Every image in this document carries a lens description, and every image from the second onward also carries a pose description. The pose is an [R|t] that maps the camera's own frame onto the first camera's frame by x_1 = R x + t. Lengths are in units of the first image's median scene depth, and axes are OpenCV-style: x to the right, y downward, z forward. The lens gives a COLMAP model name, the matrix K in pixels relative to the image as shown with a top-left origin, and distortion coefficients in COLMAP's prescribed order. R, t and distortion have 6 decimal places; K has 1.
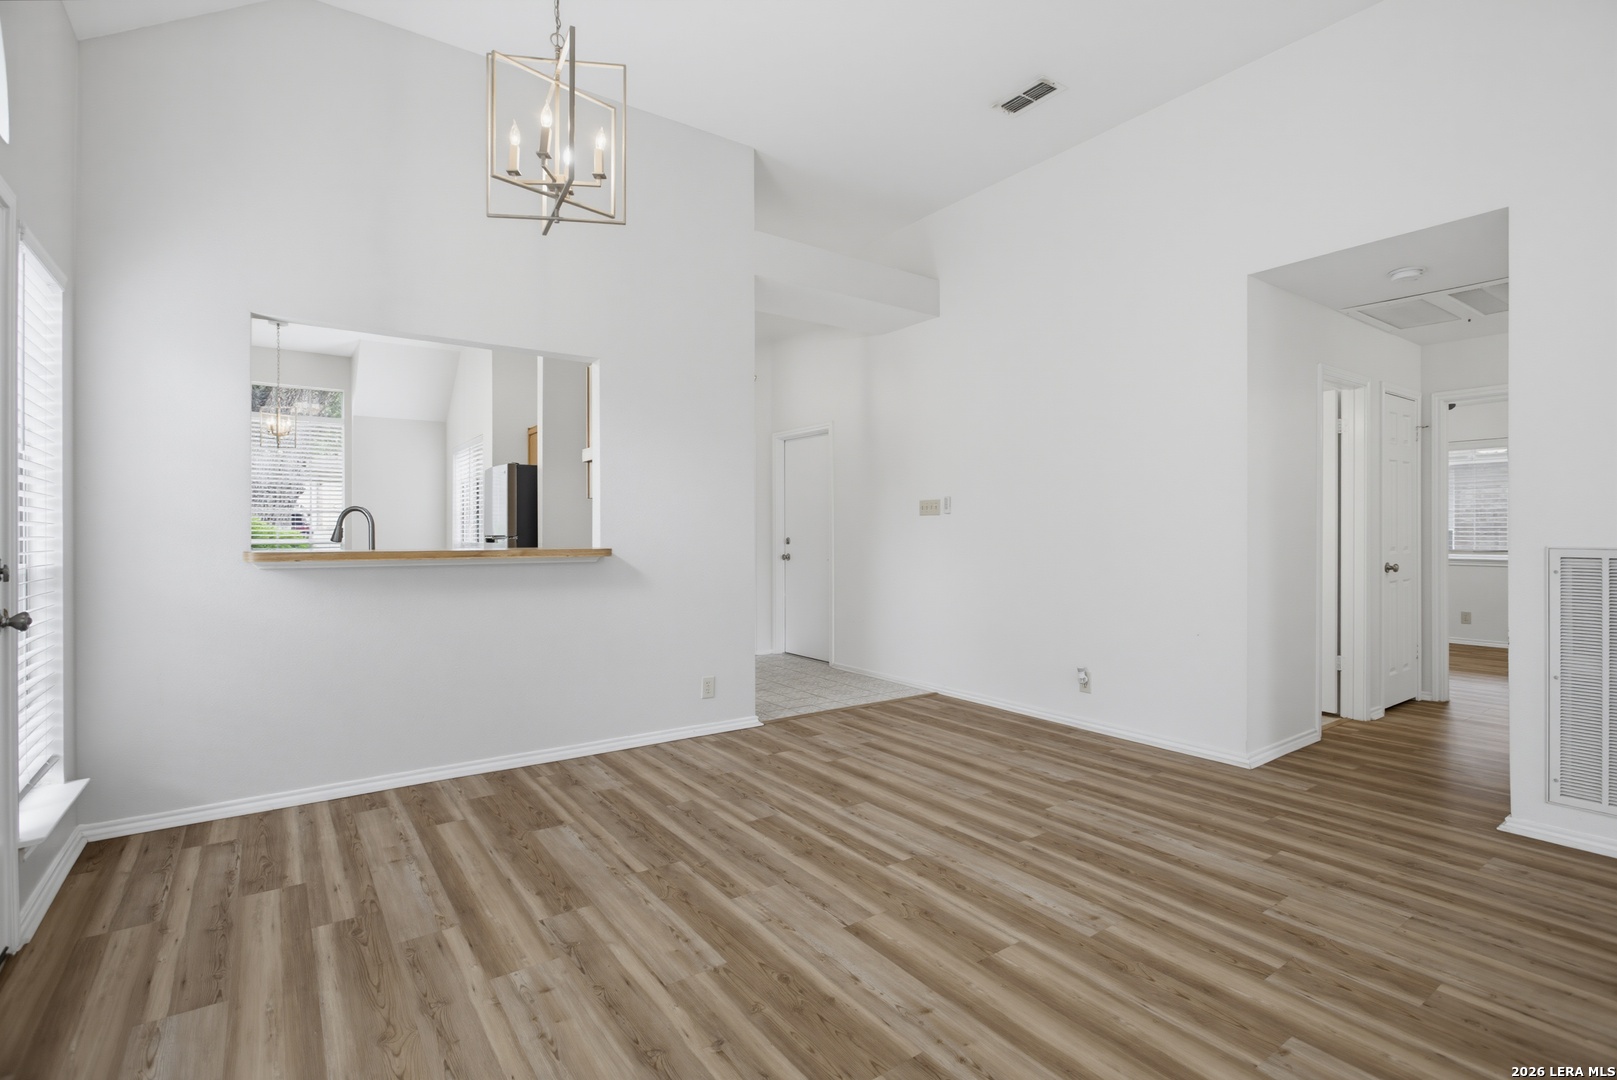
lens RADIAL K [[758.6, 0, 802.8], [0, 758.6, 536.9], [0, 0, 1]] dist [-0.008618, 0.001612]
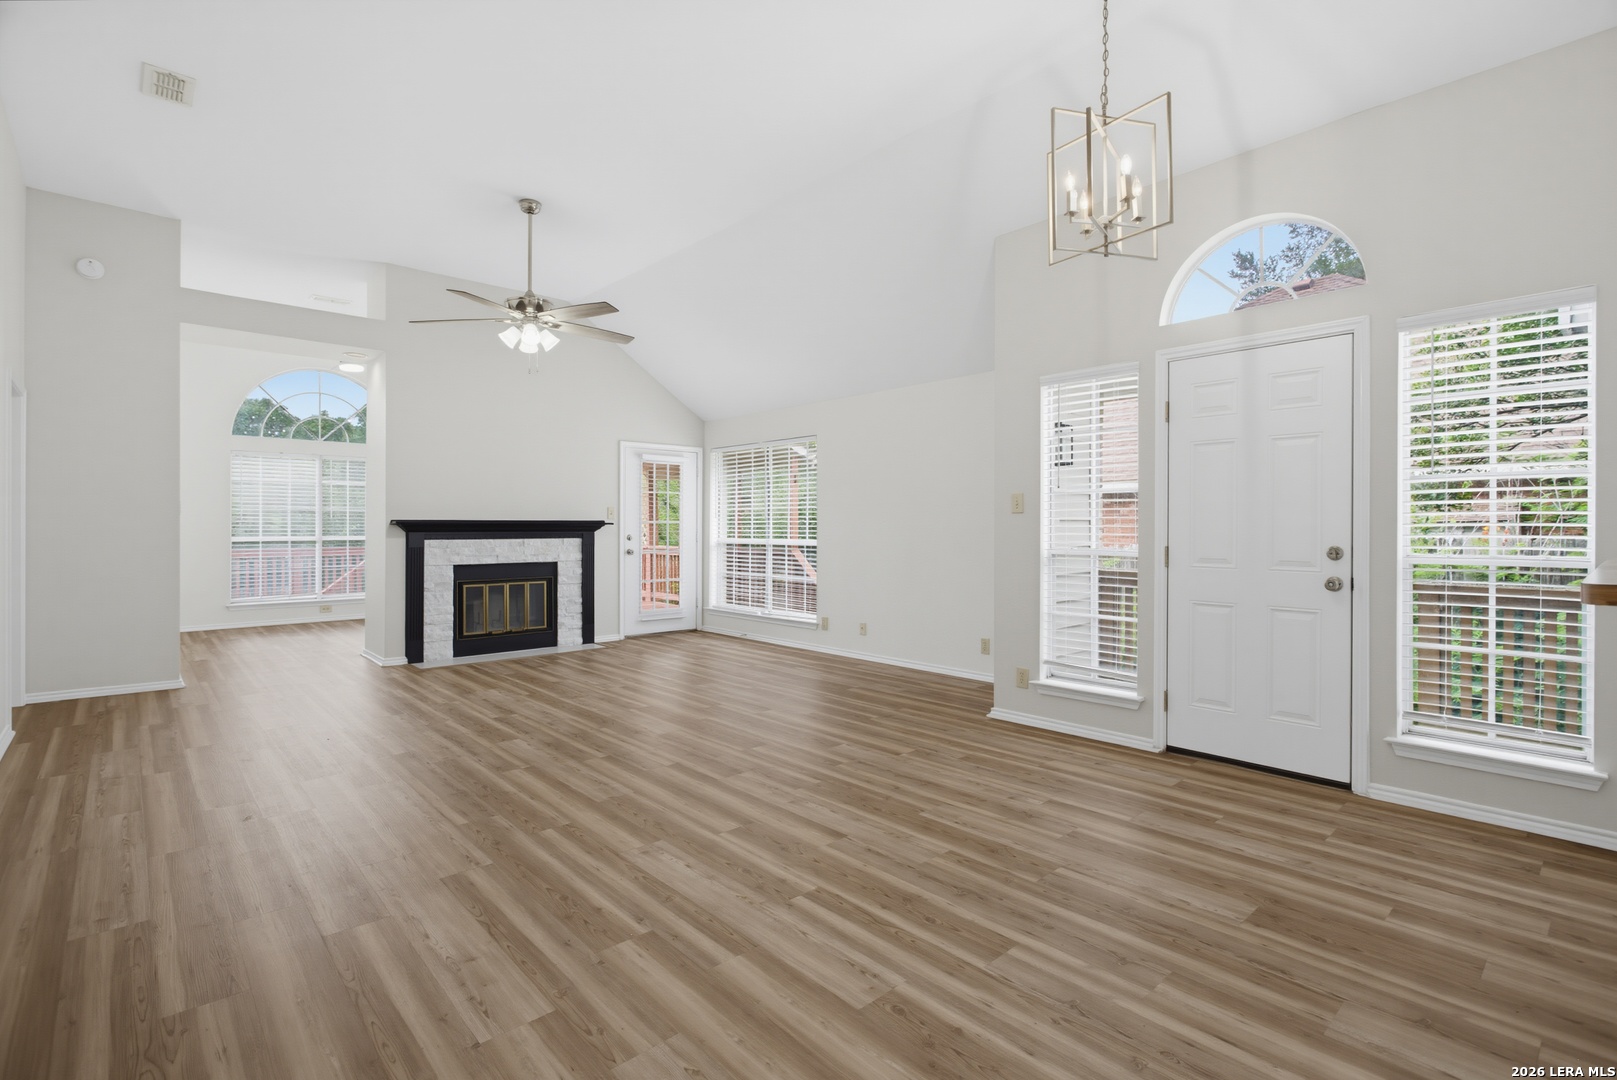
lens RADIAL K [[758.6, 0, 805.0], [0, 758.6, 537.5], [0, 0, 1]] dist [-0.008618, 0.001612]
pose [[-0.992999, 0.003656, -0.118067, 0.213914], [0.001229, 0.999787, 0.020622, -0.018117], [0.118118, 0.020333, -0.992791, 1.741504]]
